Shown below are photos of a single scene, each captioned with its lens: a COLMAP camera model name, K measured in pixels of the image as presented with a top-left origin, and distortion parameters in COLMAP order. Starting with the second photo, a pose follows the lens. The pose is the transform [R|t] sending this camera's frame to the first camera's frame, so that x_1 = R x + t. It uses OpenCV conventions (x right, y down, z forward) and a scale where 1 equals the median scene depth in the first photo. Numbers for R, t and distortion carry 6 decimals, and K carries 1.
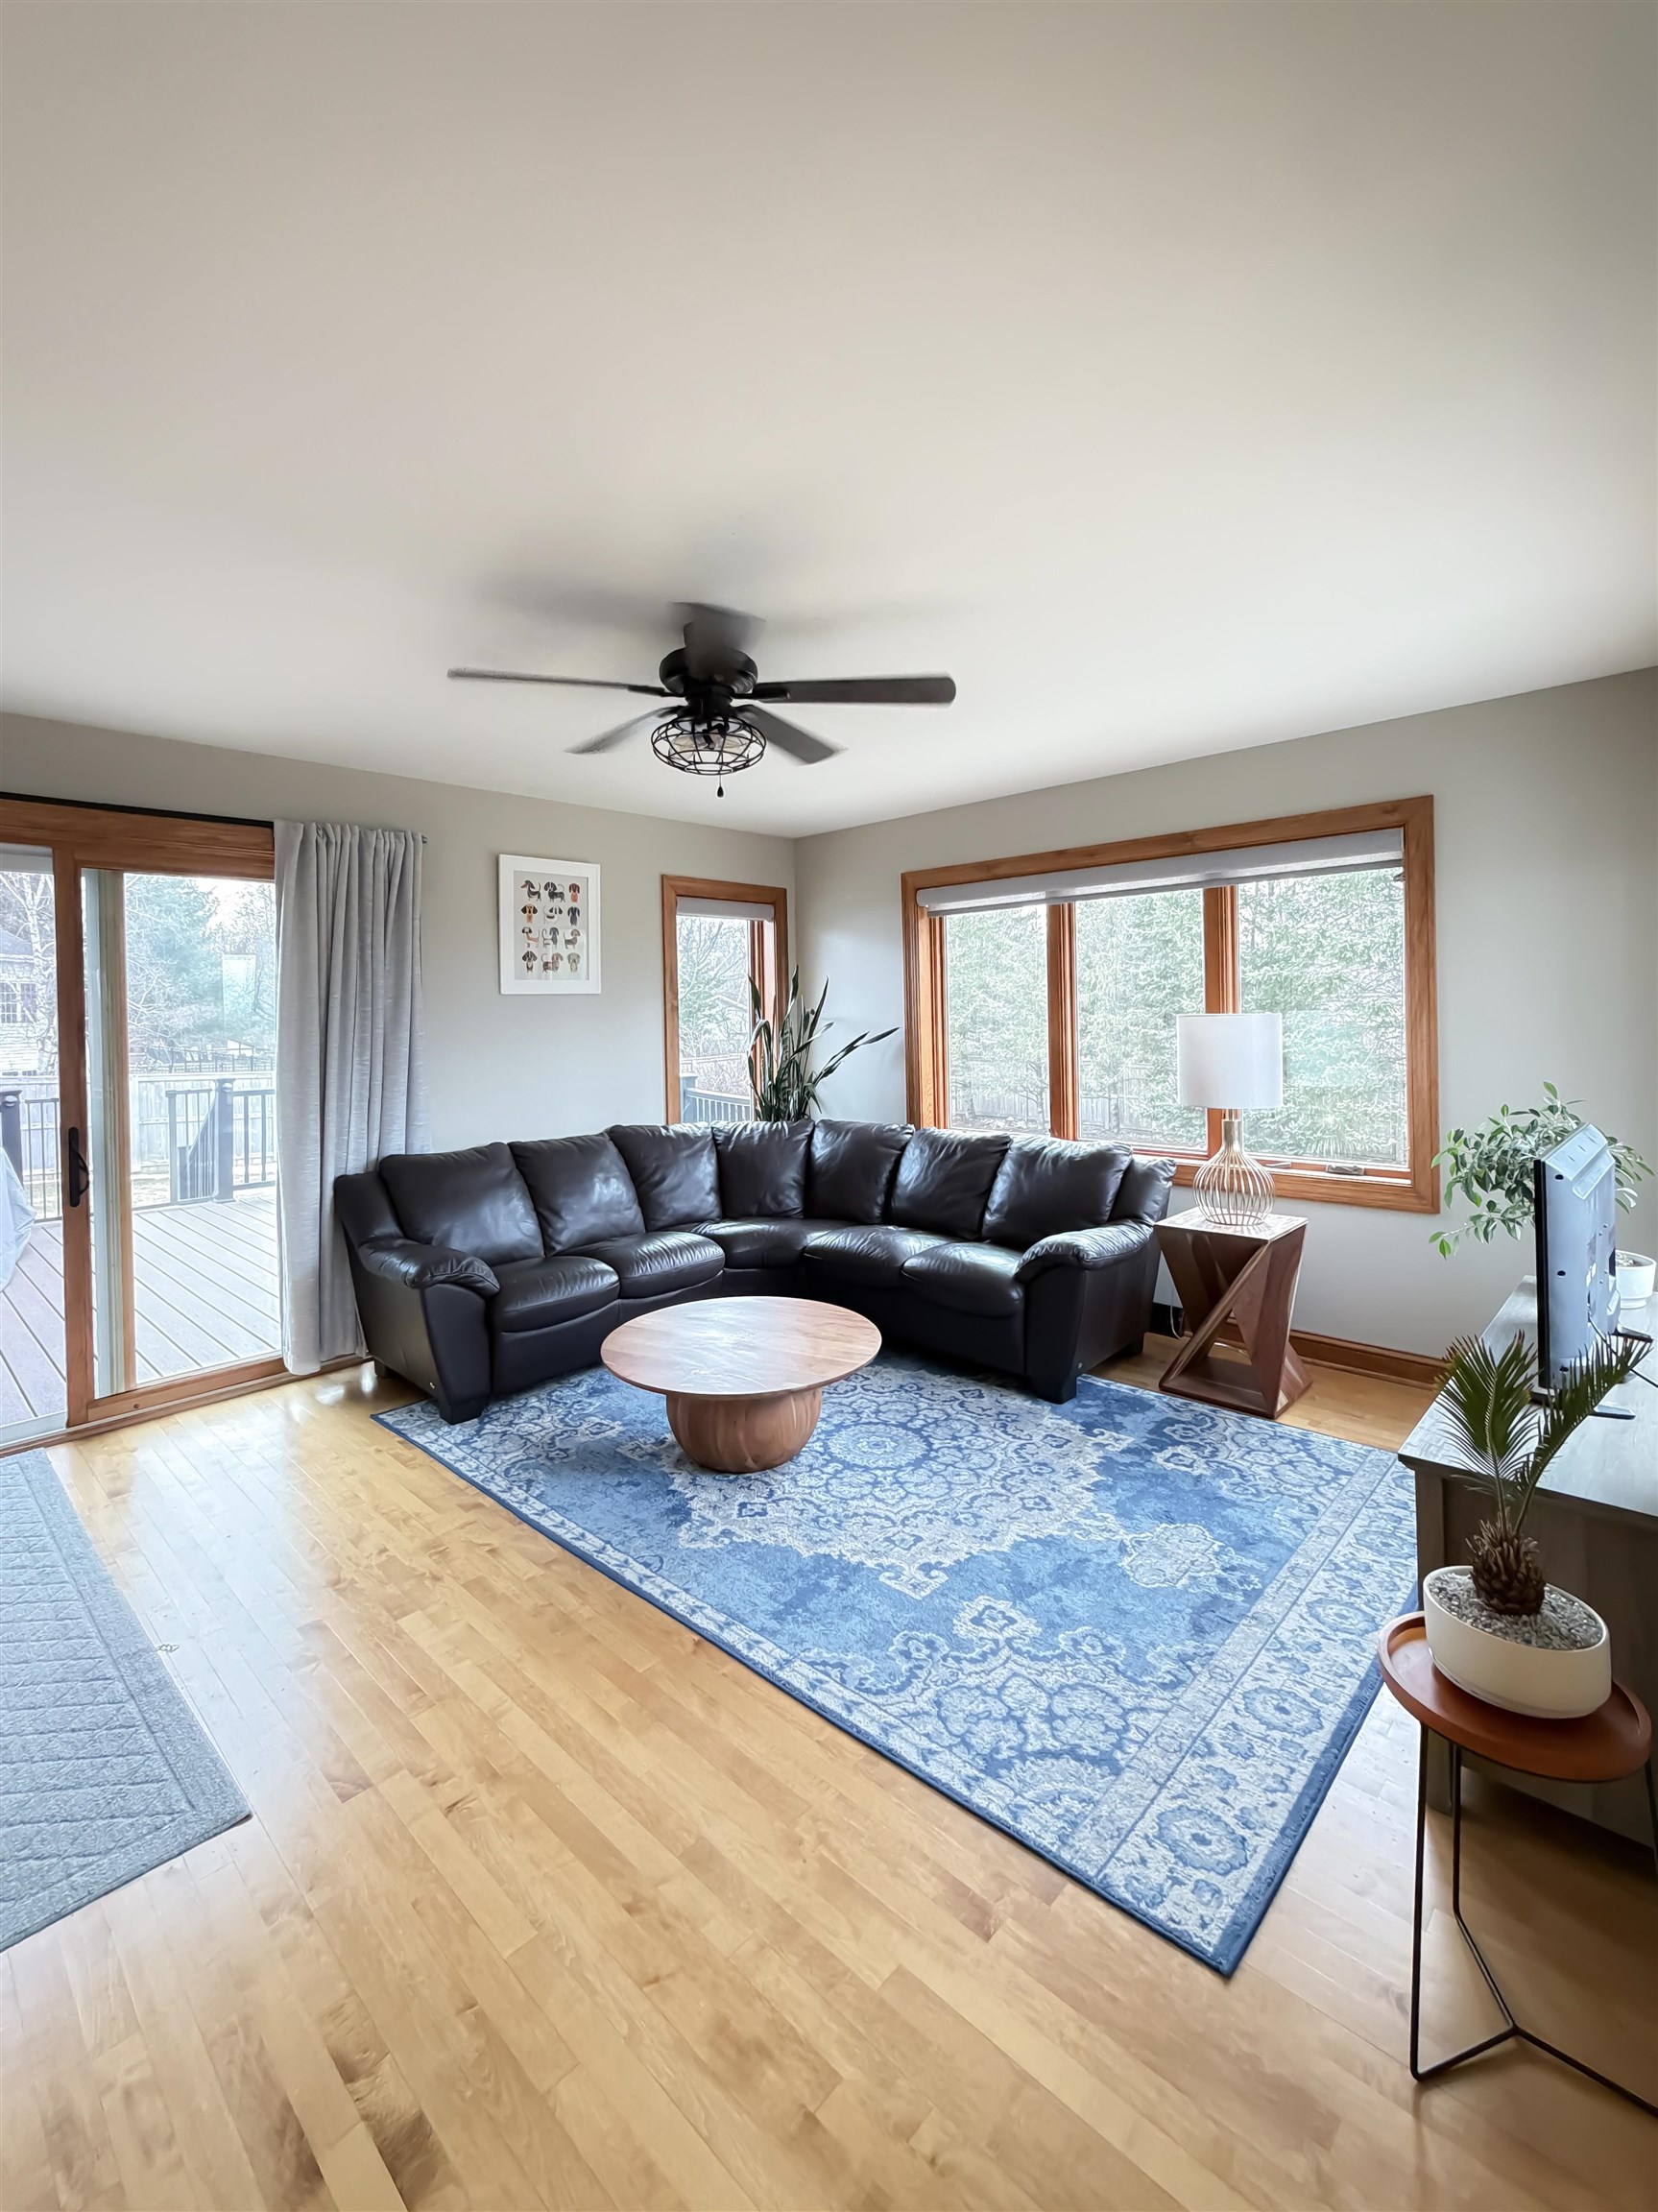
lens RADIAL K [[952.8, 0, 789.0], [0, 952.8, 1019.7], [0, 0, 1]] dist [0.000109, 0.000073]
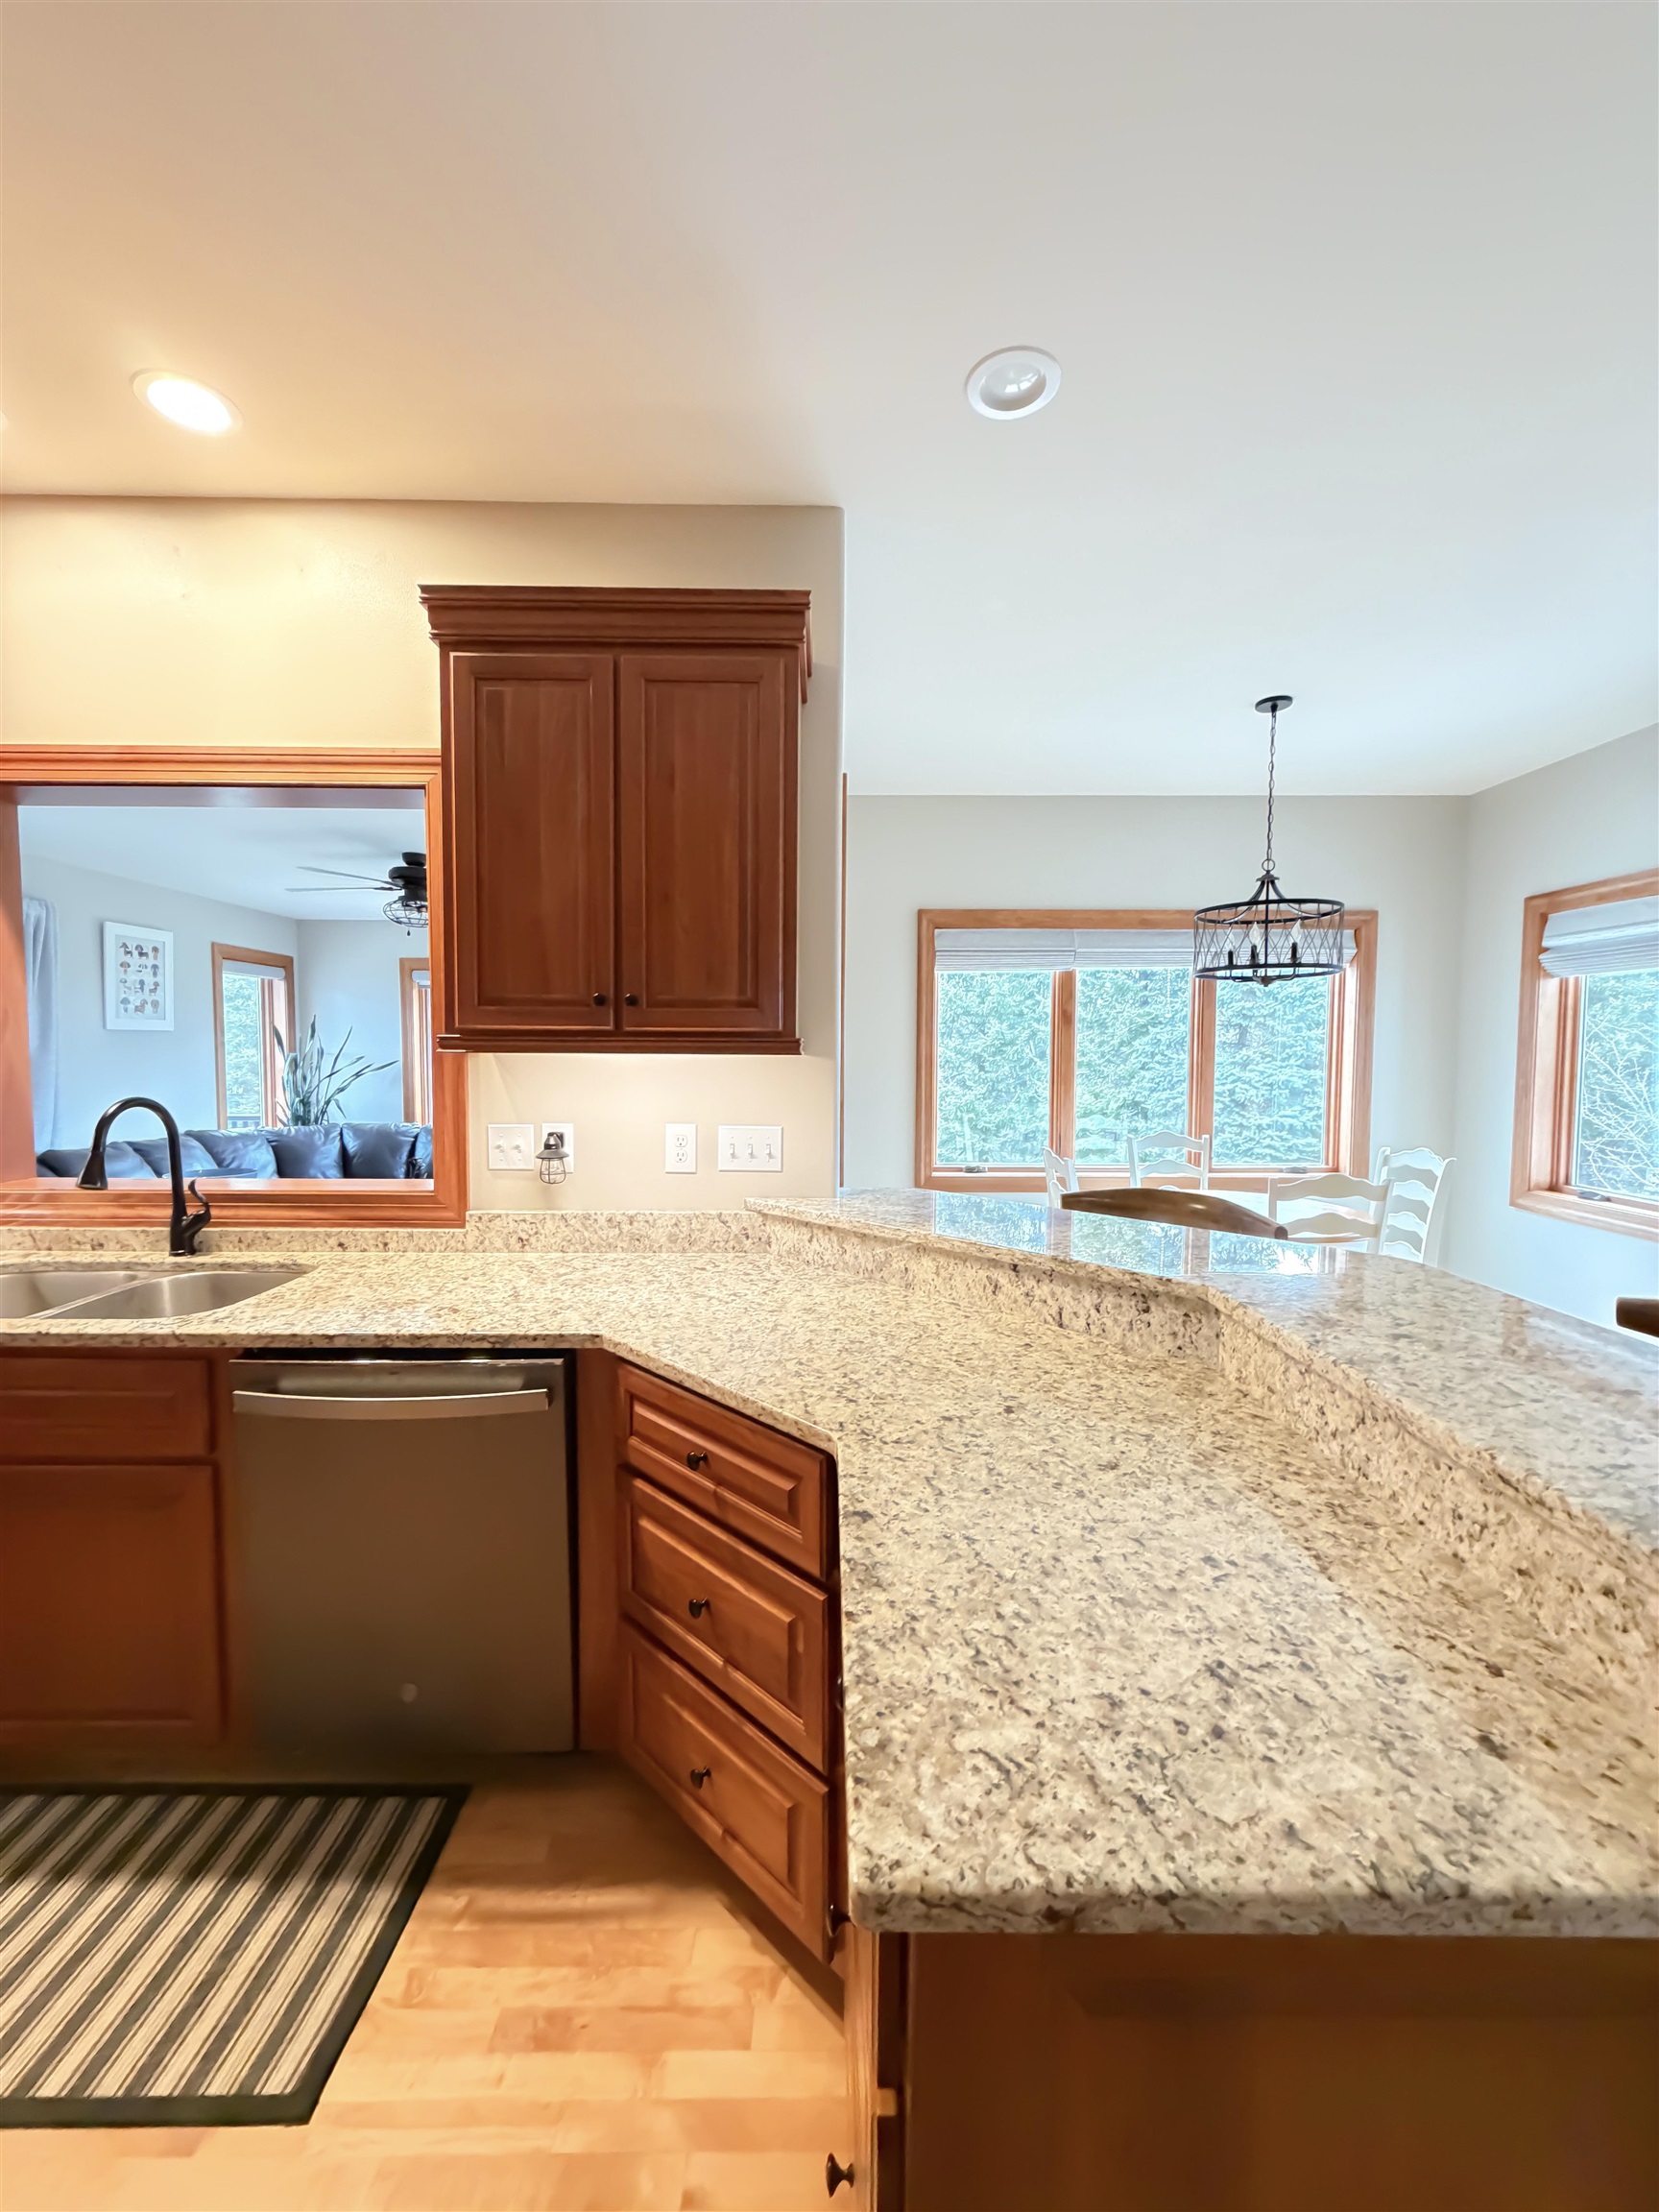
lens RADIAL K [[872.8, 0, 831.5], [0, 872.8, 1101.9], [0, 0, 1]] dist [-0.001132, 0.000439]
pose [[0.706183, -0.017316, 0.707818, -0.424982], [-0.013135, 0.999208, 0.037548, 0.013693], [-0.707908, -0.035813, 0.705396, -0.515166]]
